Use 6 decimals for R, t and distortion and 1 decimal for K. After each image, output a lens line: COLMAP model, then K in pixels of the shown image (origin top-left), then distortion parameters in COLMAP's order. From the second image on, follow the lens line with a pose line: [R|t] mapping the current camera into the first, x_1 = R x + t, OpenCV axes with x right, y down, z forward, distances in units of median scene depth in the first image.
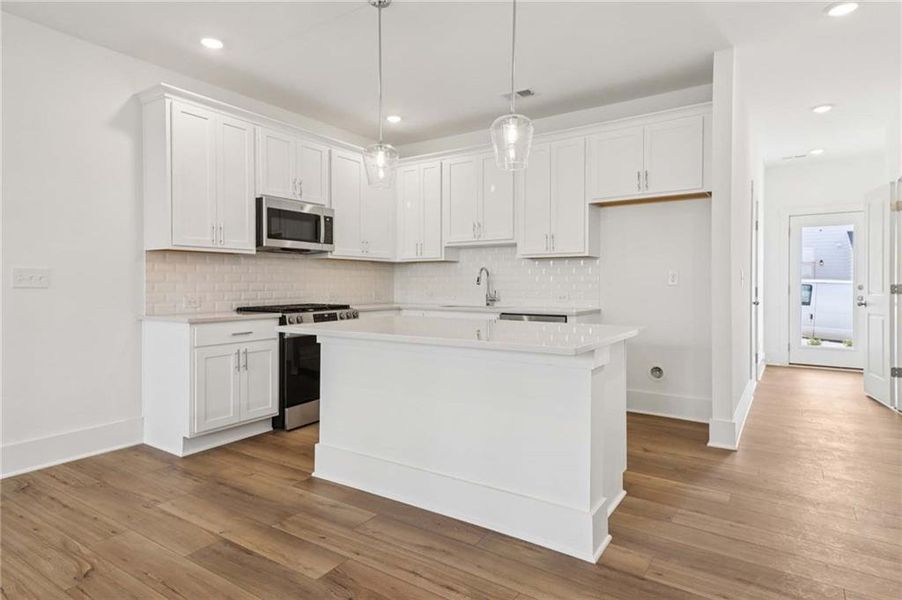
lens RADIAL K [[505.5, 0, 451.4], [0, 505.5, 285.4], [0, 0, 1]] dist [0.028055, -0.000234]
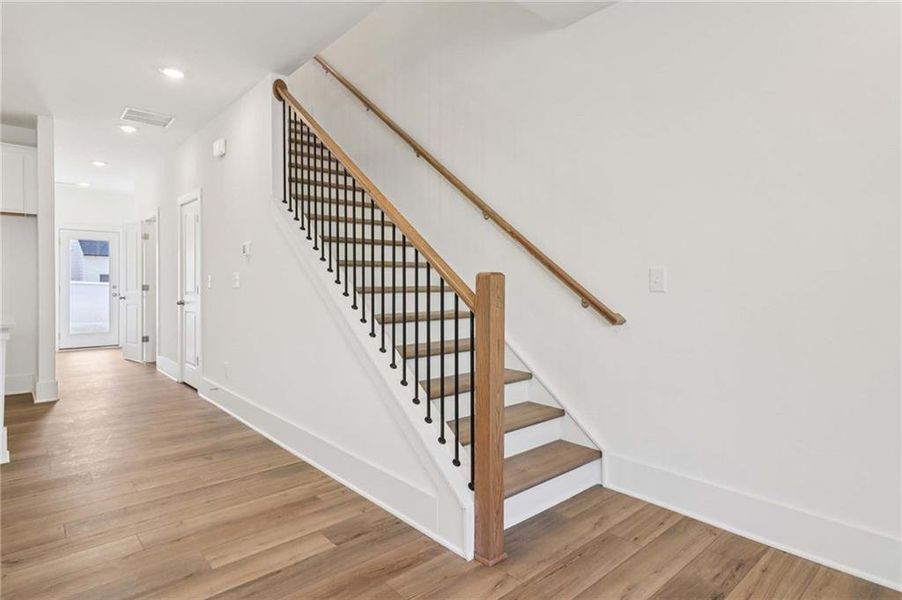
lens RADIAL K [[483.5, 0, 453.9], [0, 483.5, 284.7], [0, 0, 1]] dist [0.030727, 0.000082]
pose [[0.245346, -0.002416, 0.969433, -0.409503], [0.003671, 0.999992, 0.001564, -0.001061], [-0.969429, 0.003175, 0.245353, -0.333246]]
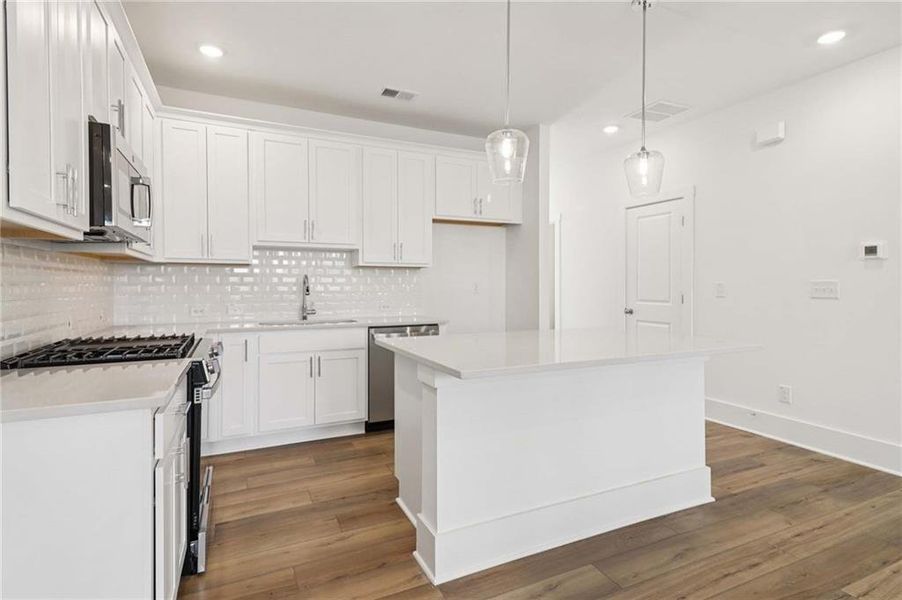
lens RADIAL K [[464.3, 0, 458.9], [0, 464.3, 287.9], [0, 0, 1]] dist [0.020464, -0.000223]
pose [[0.503961, -0.002262, 0.863724, -0.559947], [0.003603, 0.999993, 0.000516, -0.015227], [-0.863719, 0.002852, 0.503966, 0.463879]]
